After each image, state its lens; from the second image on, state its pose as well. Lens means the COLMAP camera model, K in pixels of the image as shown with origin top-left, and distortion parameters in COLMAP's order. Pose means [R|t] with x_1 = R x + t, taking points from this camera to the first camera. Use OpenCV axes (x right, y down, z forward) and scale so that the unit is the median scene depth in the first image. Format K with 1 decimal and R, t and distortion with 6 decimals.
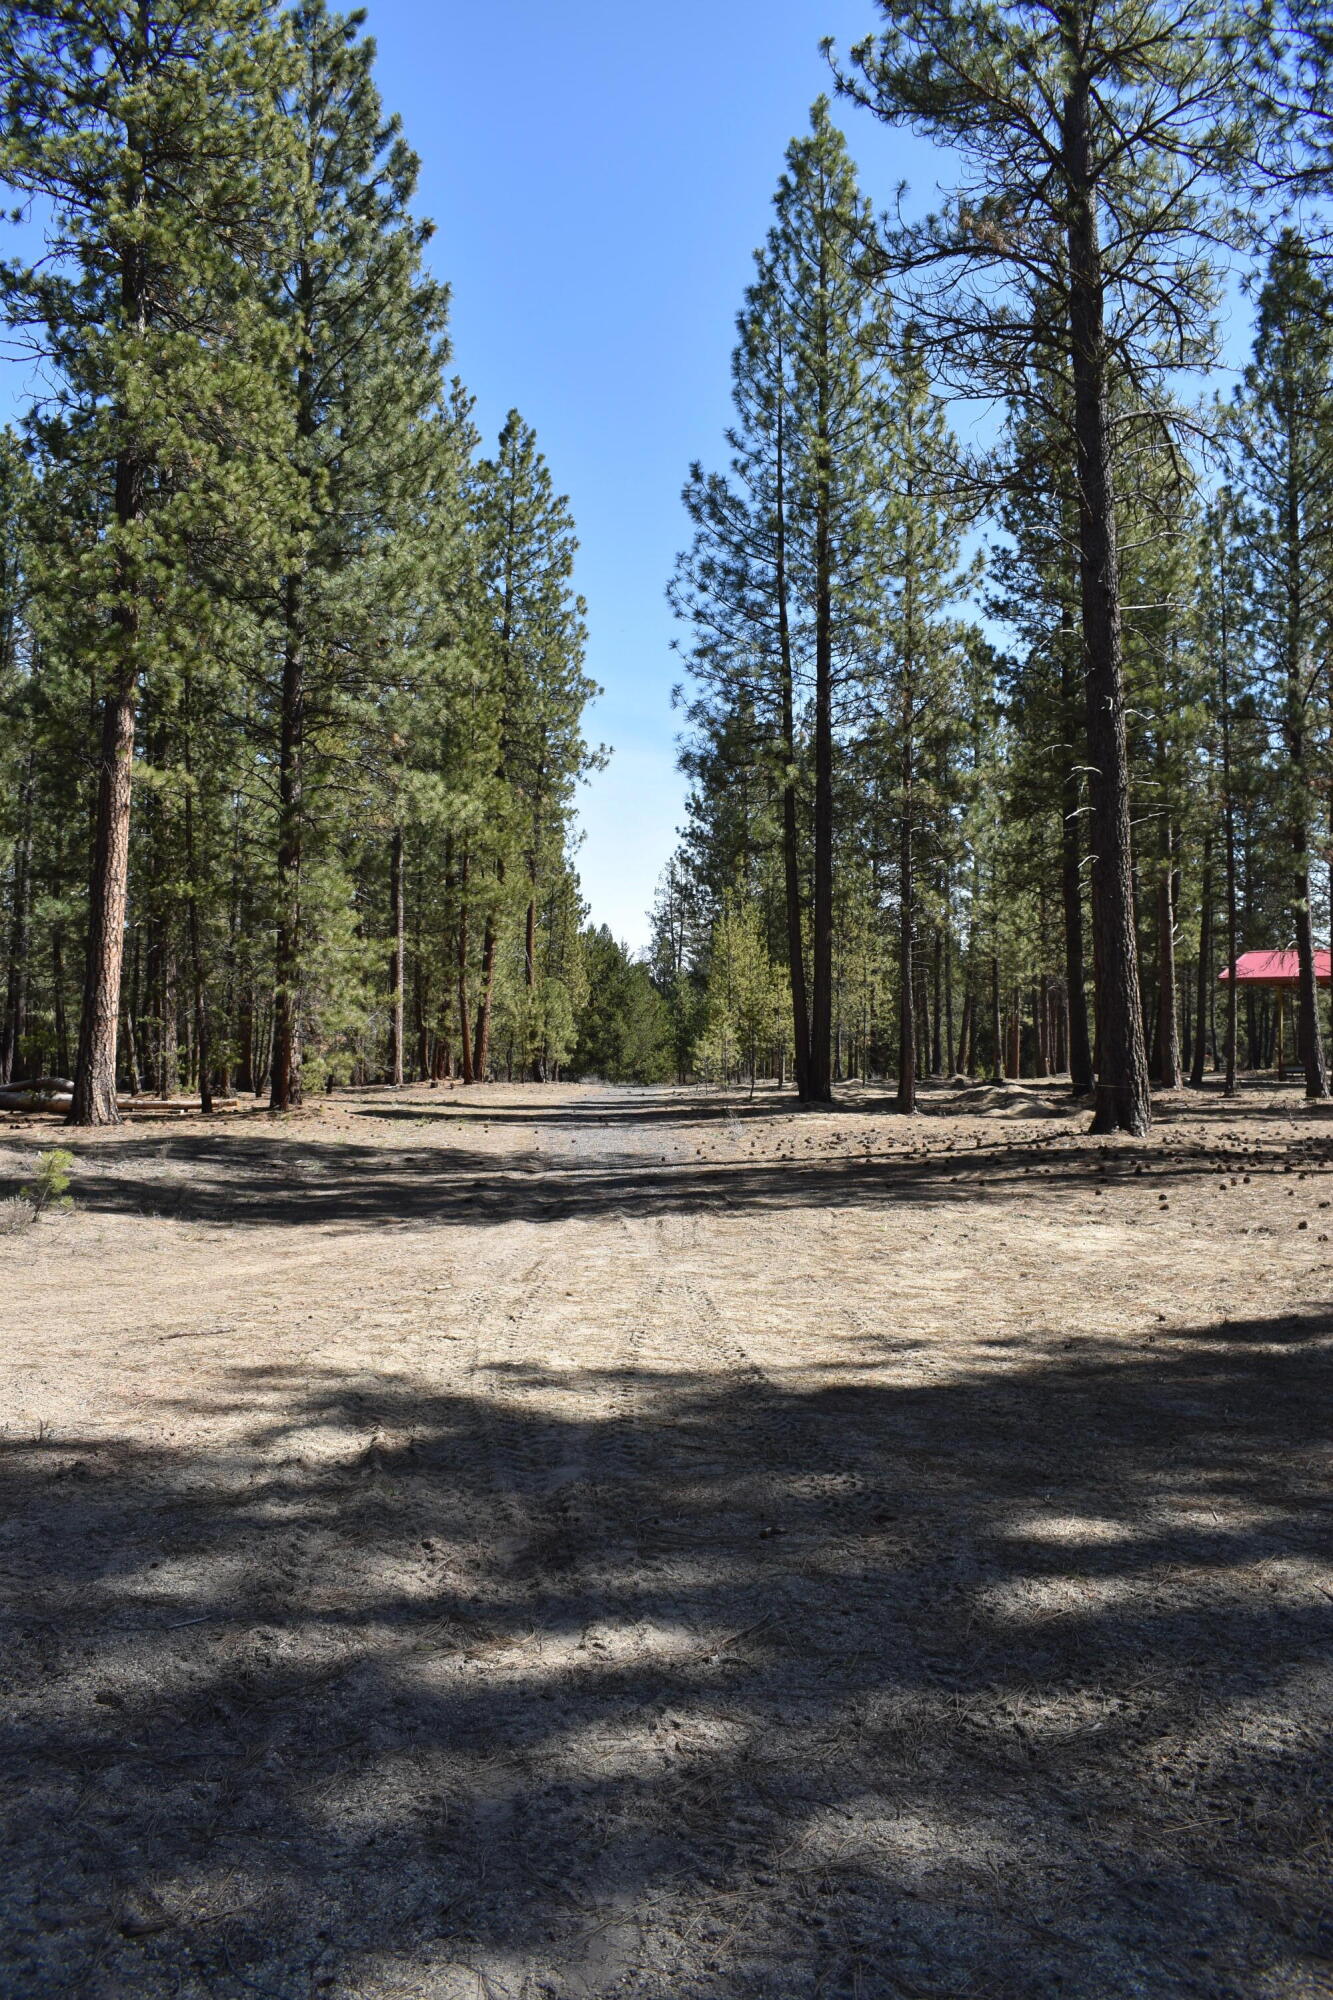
lens RADIAL K [[1601.0, 0, 673.7], [0, 1601.0, 995.9], [0, 0, 1]] dist [-0.095588, 0.018603]
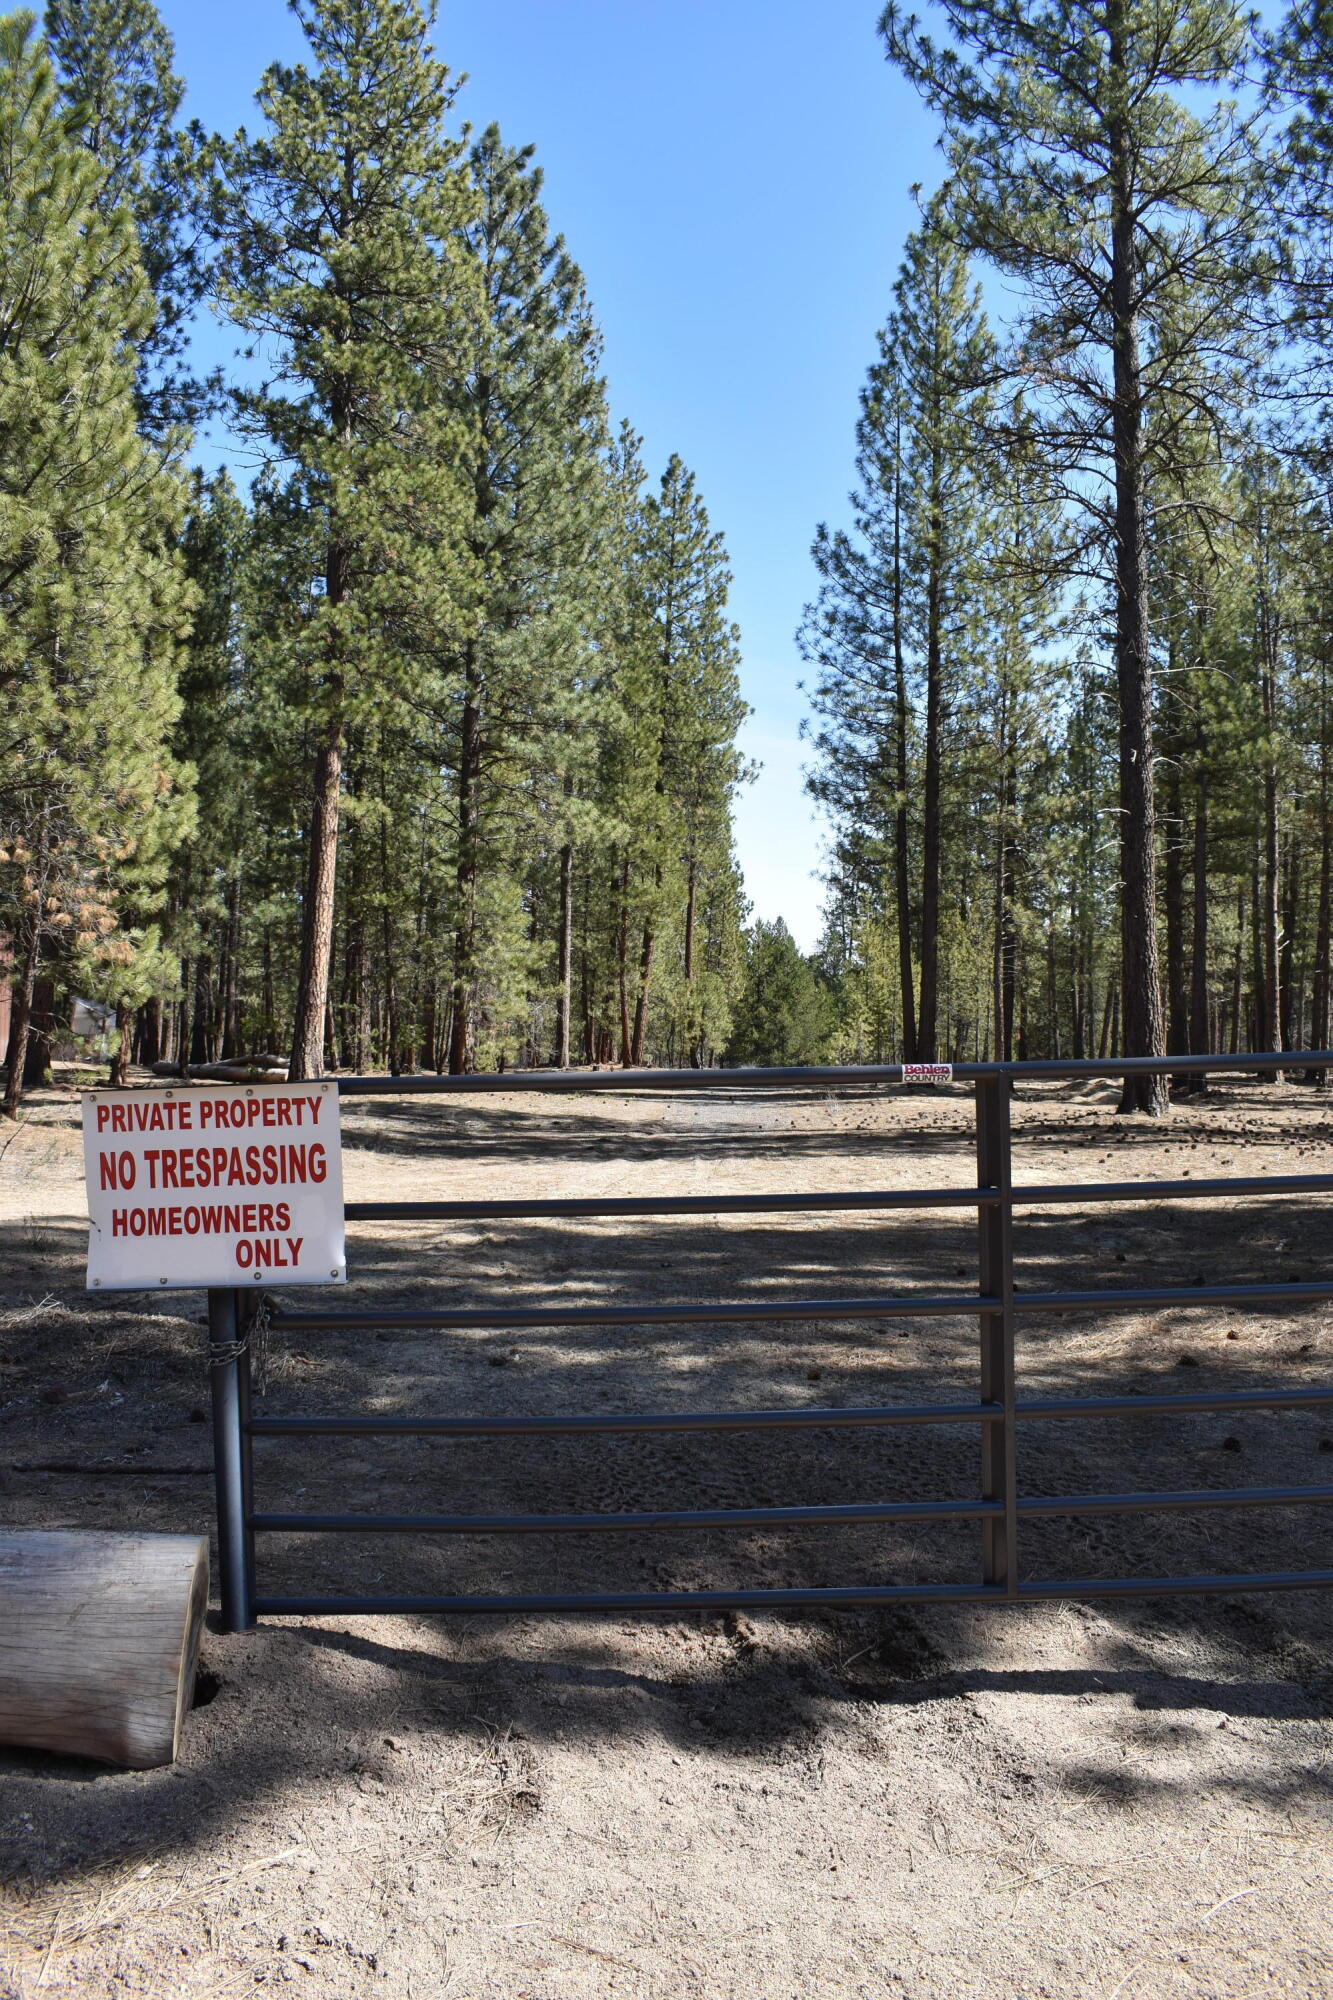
lens RADIAL K [[1601.0, 0, 673.7], [0, 1601.0, 995.9], [0, 0, 1]] dist [-0.095588, 0.018603]
pose [[0.993584, 0.013640, -0.112275, 0.041742], [-0.013002, 0.999895, 0.006411, -0.003656], [0.112351, -0.004910, 0.993656, -0.148698]]
